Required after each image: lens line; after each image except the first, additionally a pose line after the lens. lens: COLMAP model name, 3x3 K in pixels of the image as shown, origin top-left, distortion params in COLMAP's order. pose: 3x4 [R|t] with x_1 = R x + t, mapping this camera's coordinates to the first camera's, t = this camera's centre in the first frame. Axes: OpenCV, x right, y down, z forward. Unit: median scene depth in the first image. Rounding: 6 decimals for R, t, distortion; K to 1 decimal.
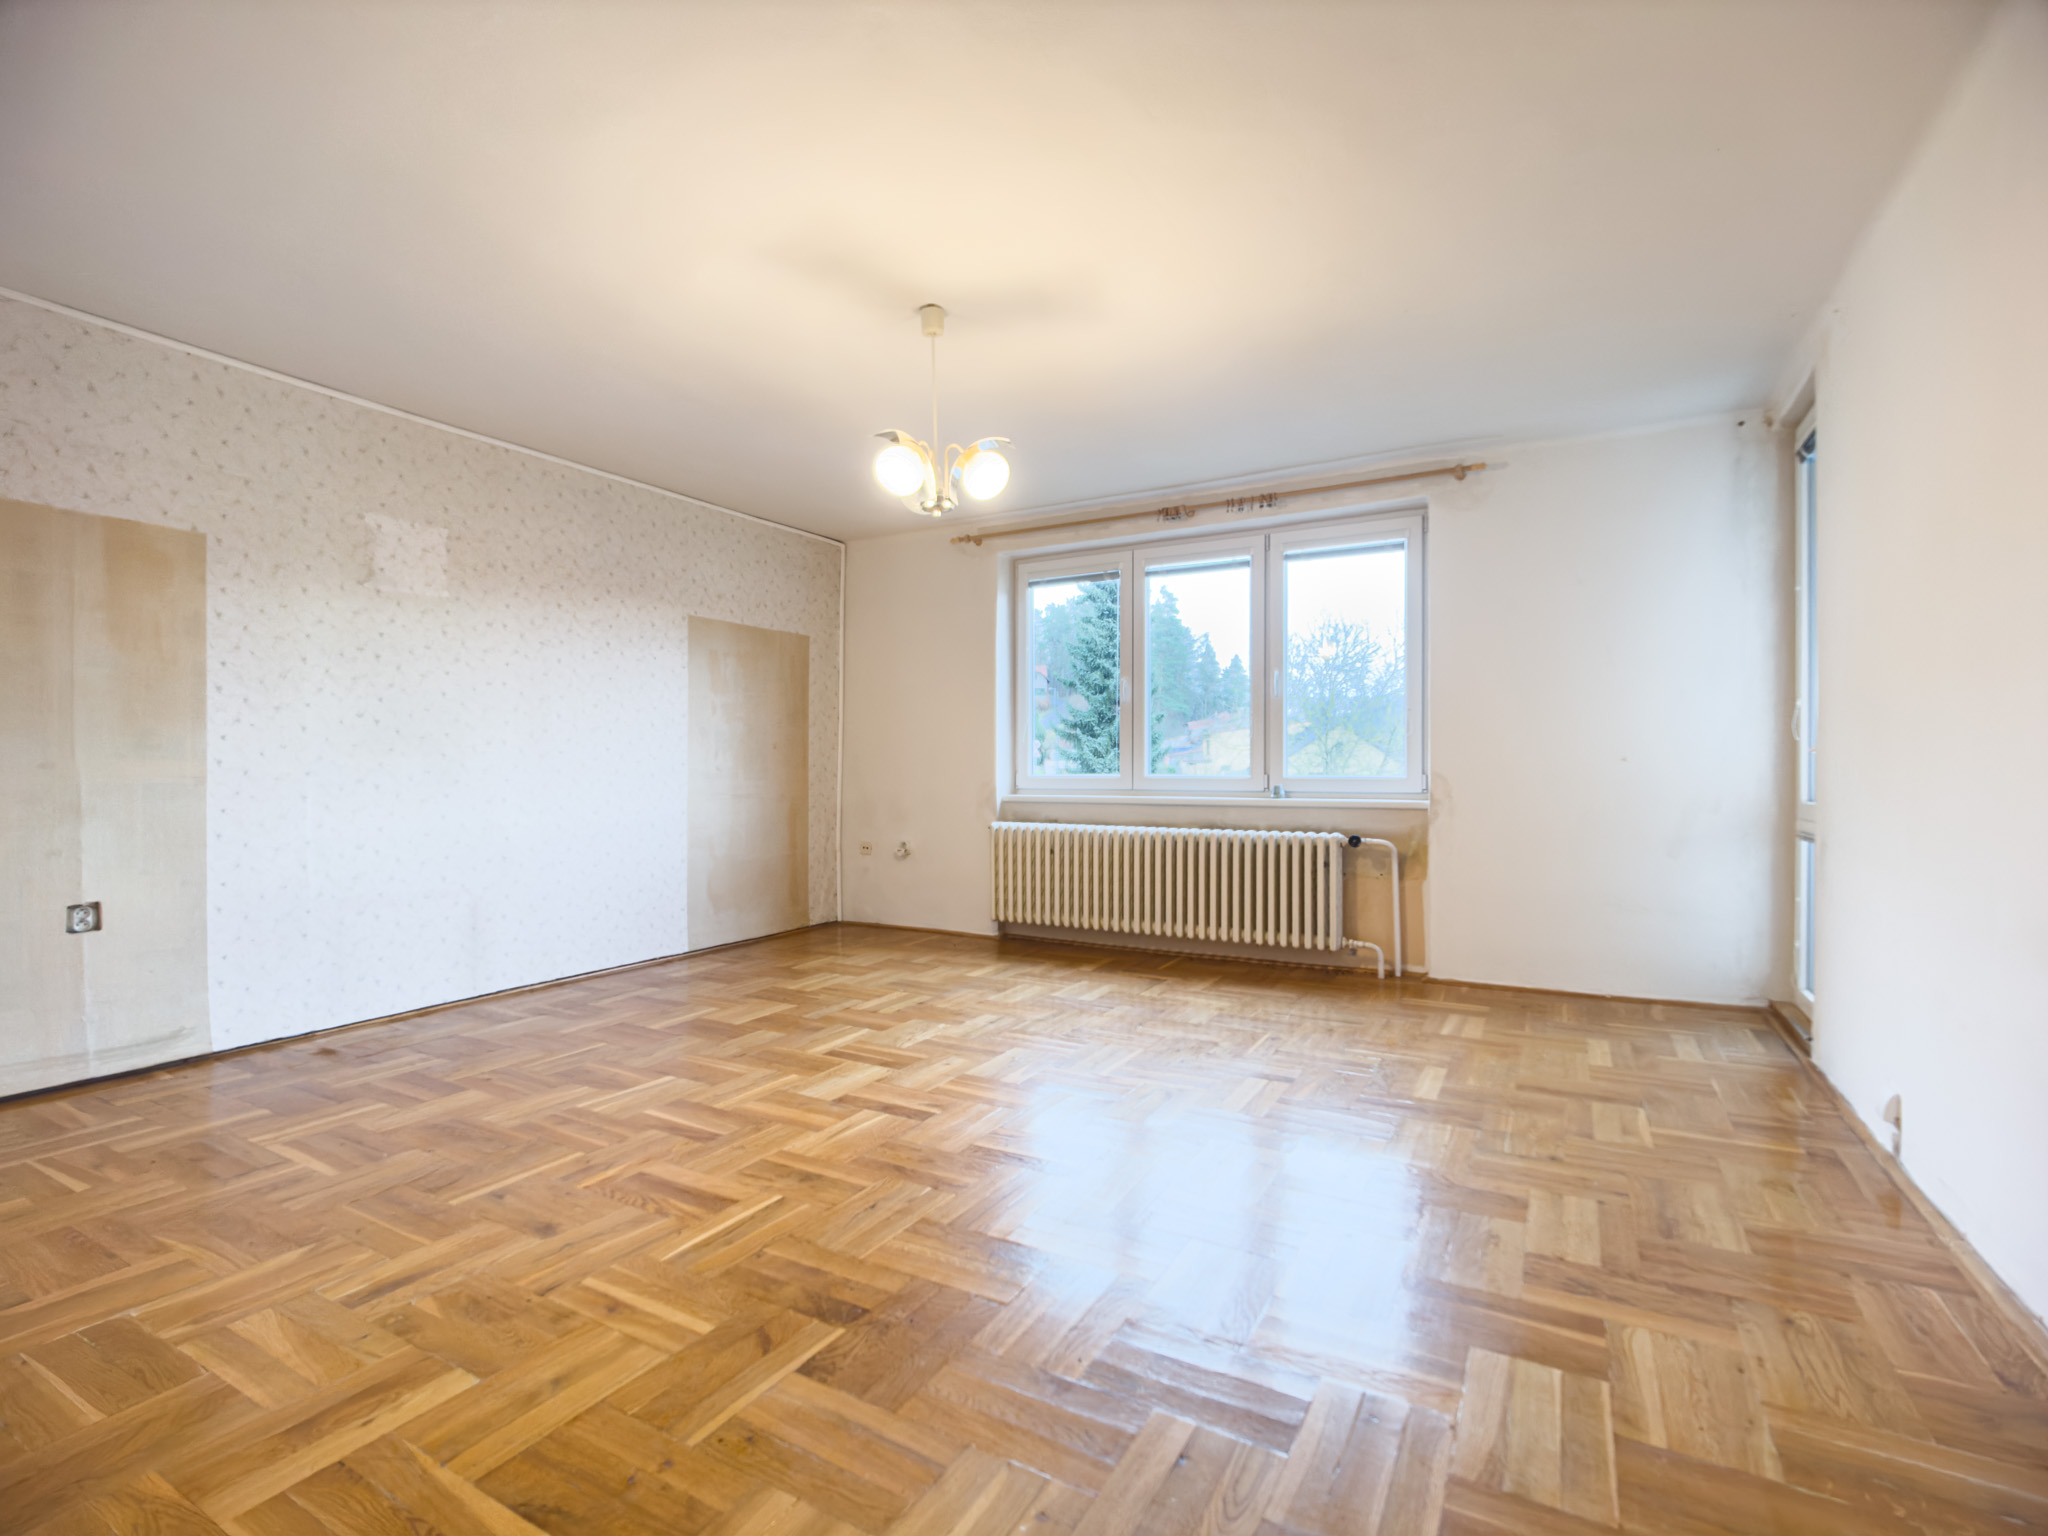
lens RADIAL K [[964.7, 0, 1039.4], [0, 964.7, 771.1], [0, 0, 1]] dist [-0.021236, 0.005770]
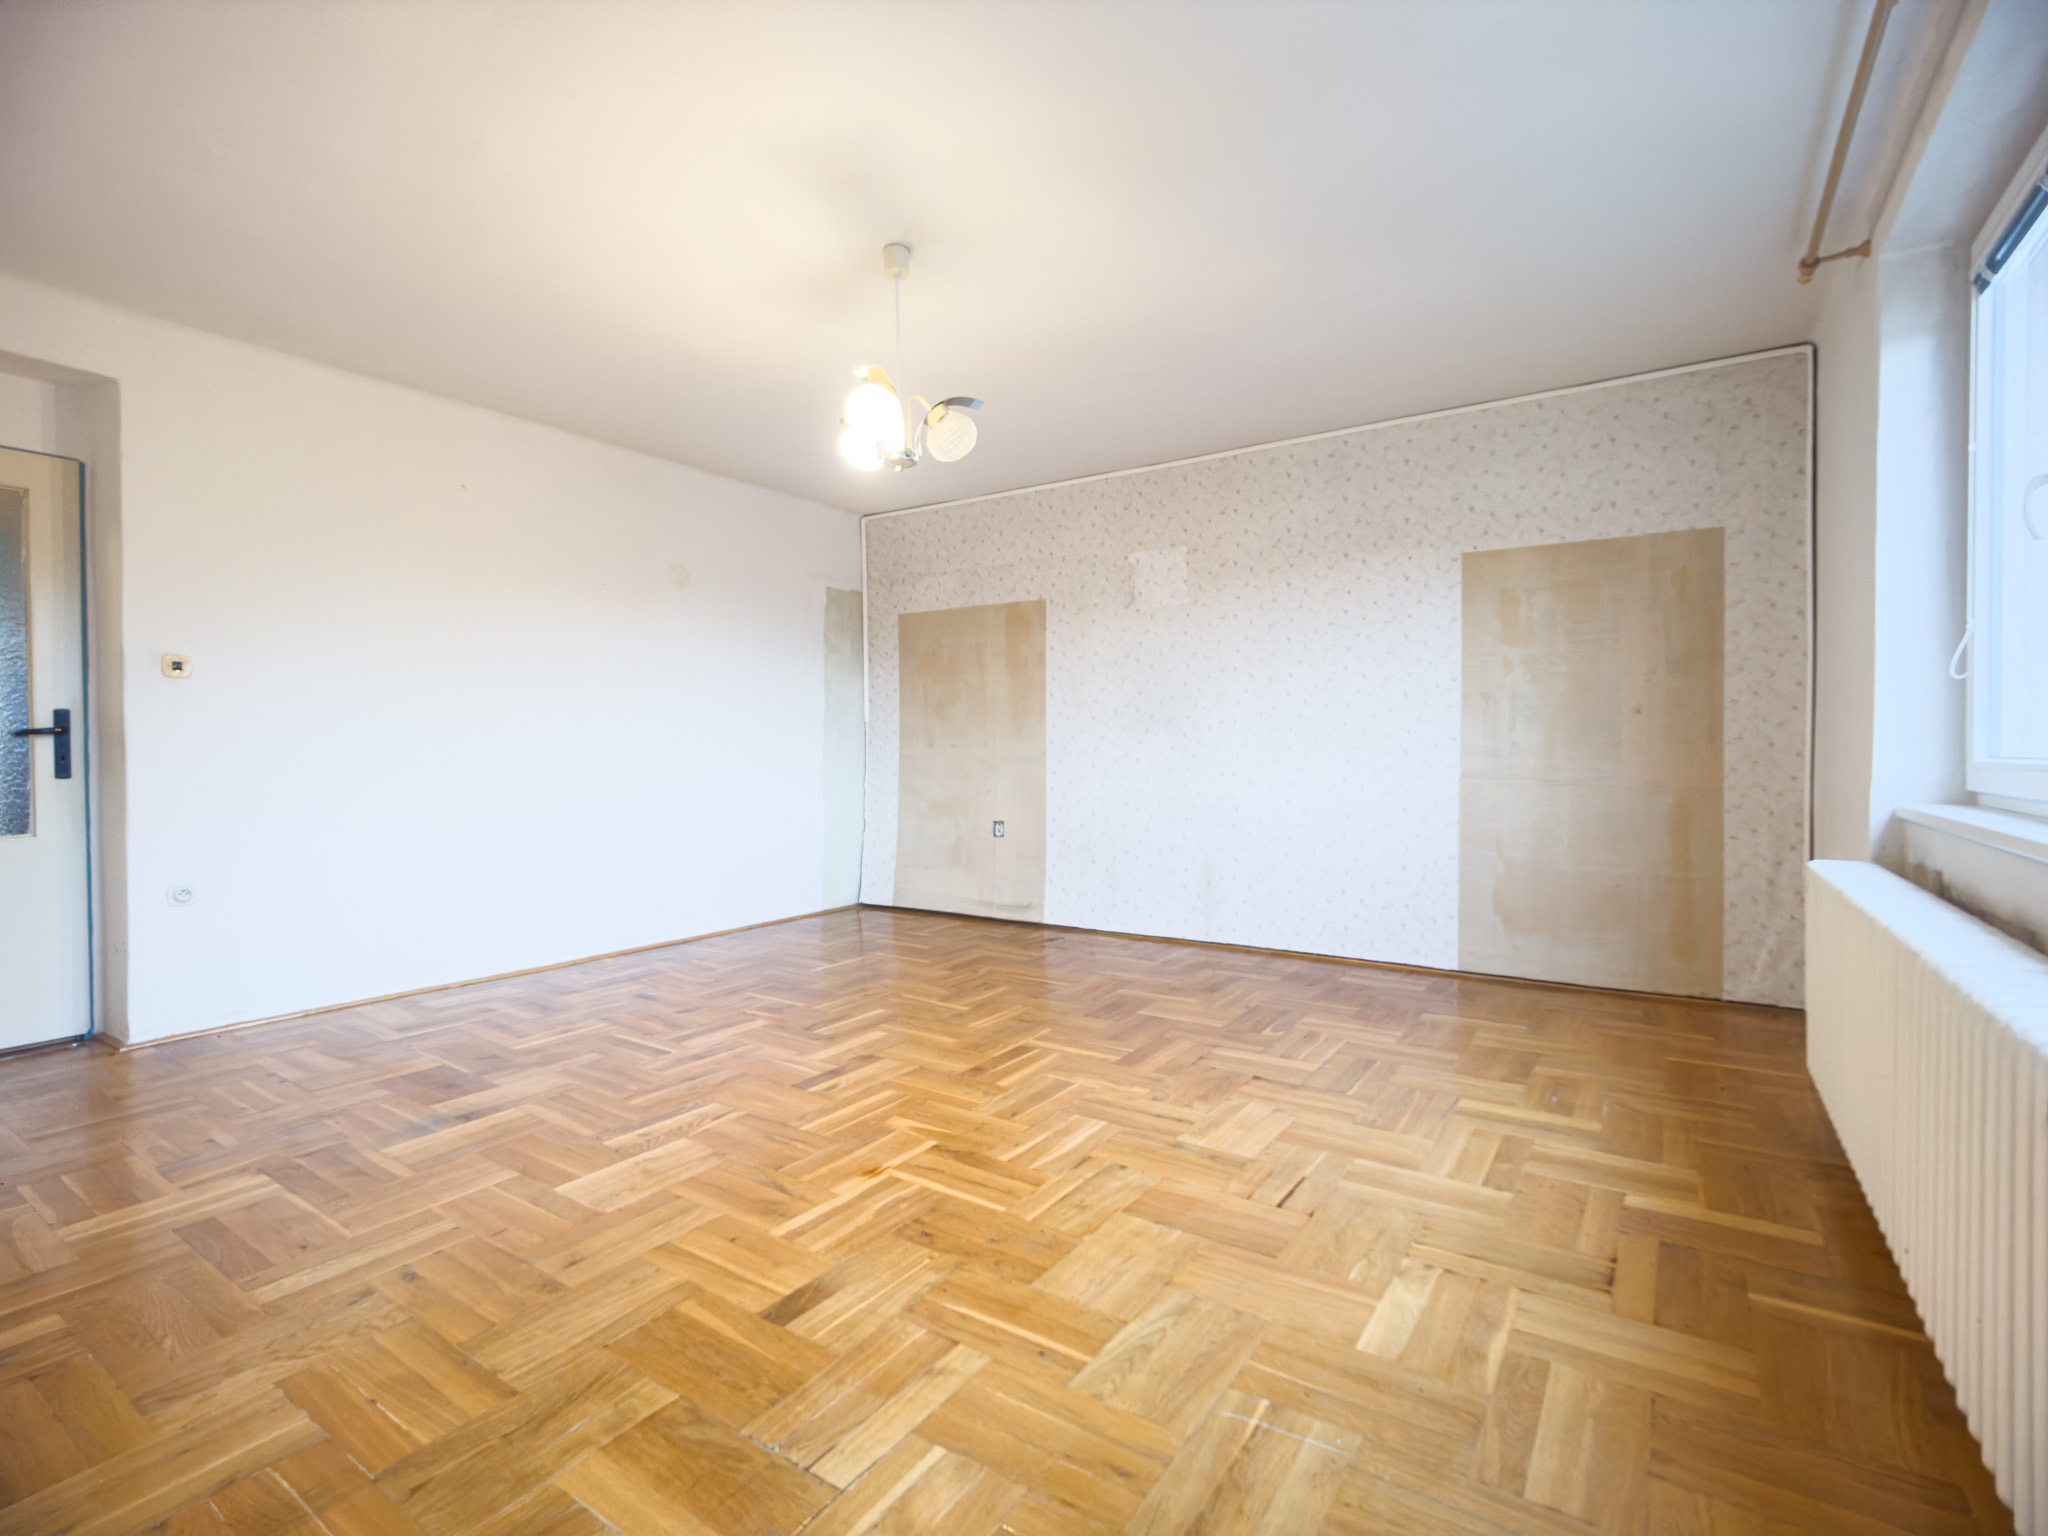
lens RADIAL K [[964.7, 0, 1039.4], [0, 964.7, 771.1], [0, 0, 1]] dist [-0.021236, 0.005770]
pose [[-0.092225, 0.019066, -0.995556, 0.606205], [-0.002725, 0.999808, 0.019400, 0.006574], [0.995734, 0.004502, -0.092155, 0.930607]]
